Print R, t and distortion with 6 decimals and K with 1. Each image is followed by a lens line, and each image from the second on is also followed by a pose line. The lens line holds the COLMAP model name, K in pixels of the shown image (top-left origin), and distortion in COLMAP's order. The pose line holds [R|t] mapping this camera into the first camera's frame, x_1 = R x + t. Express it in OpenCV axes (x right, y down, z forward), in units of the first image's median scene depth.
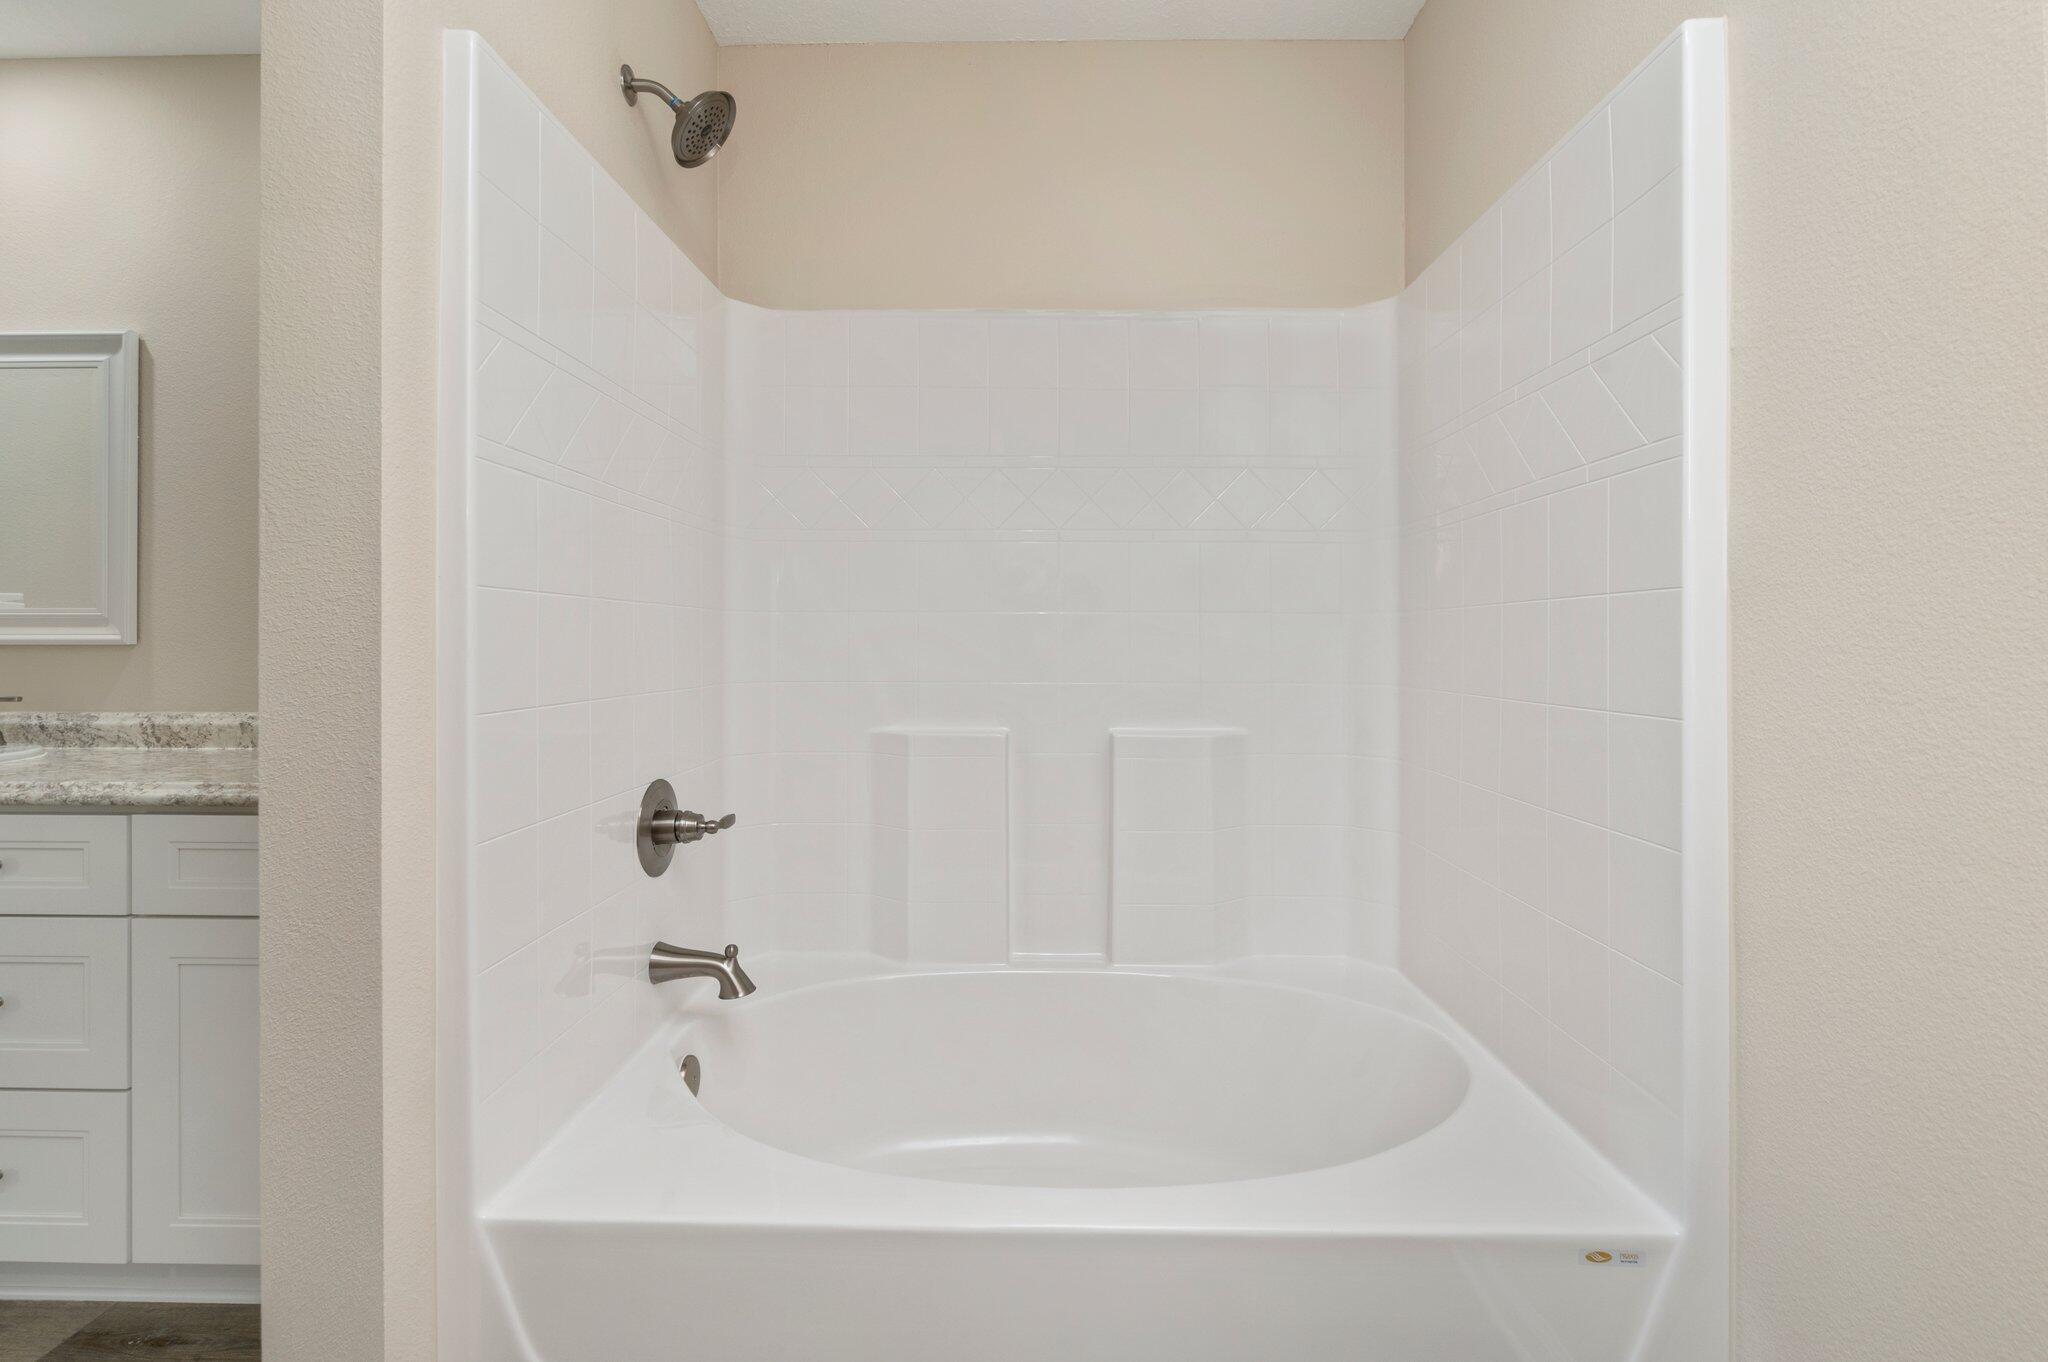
lens RADIAL K [[921.7, 0, 1024.5], [0, 921.7, 667.3], [0, 0, 1]] dist [0.000455, 0.000168]
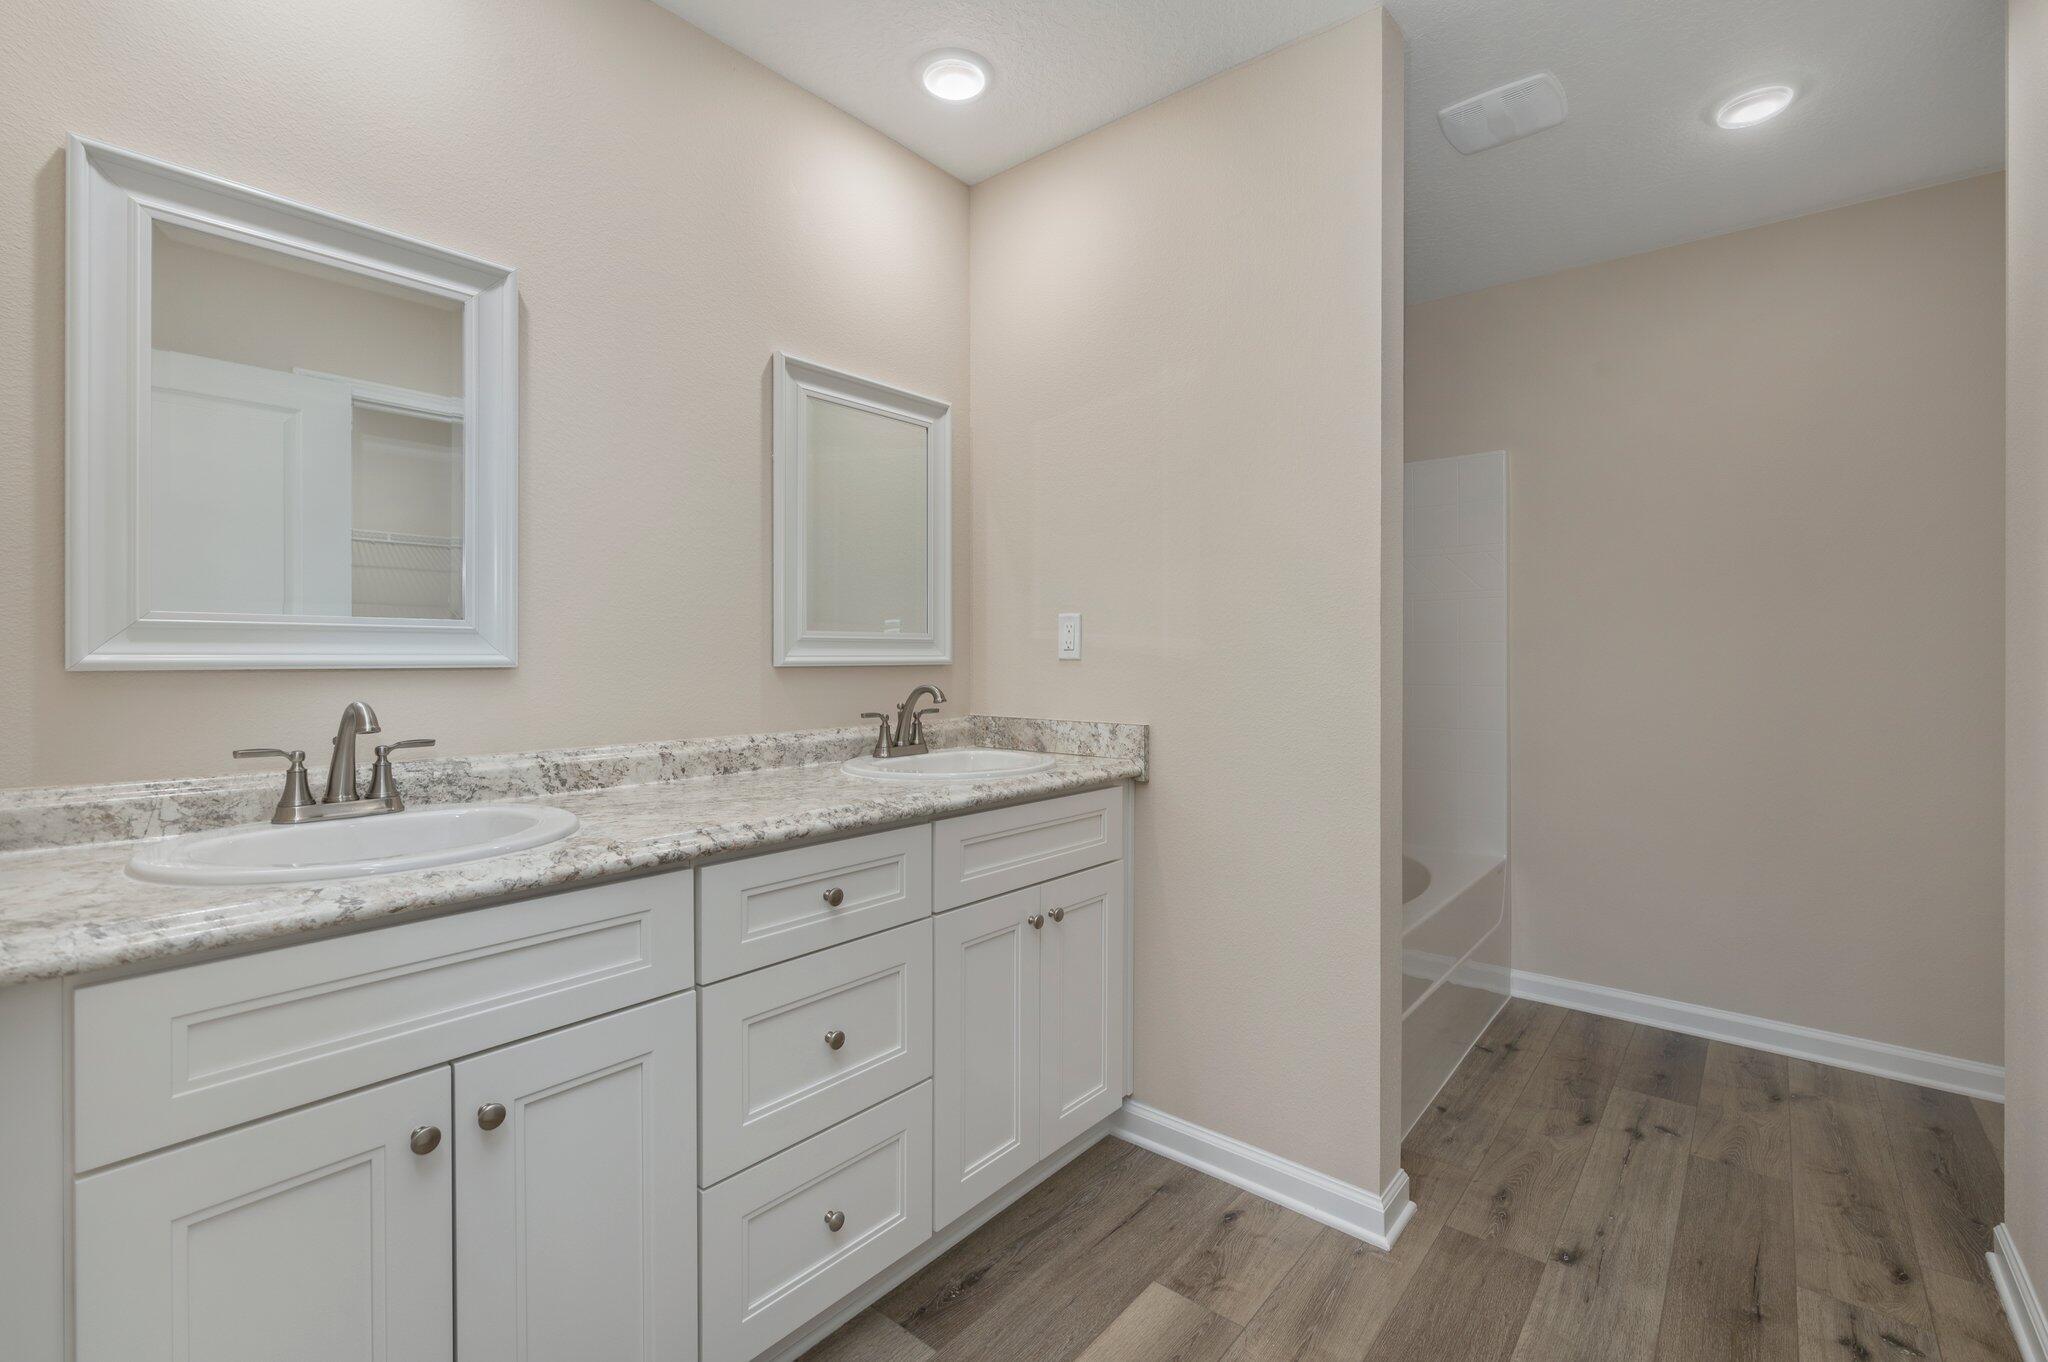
lens RADIAL K [[889.3, 0, 1025.3], [0, 889.3, 670.1], [0, 0, 1]] dist [0.000980, 0.000032]
pose [[0.635515, -0.011892, 0.771997, -1.286466], [0.016196, 0.999867, 0.002069, -0.015940], [-0.771918, 0.011188, 0.635623, 0.182857]]
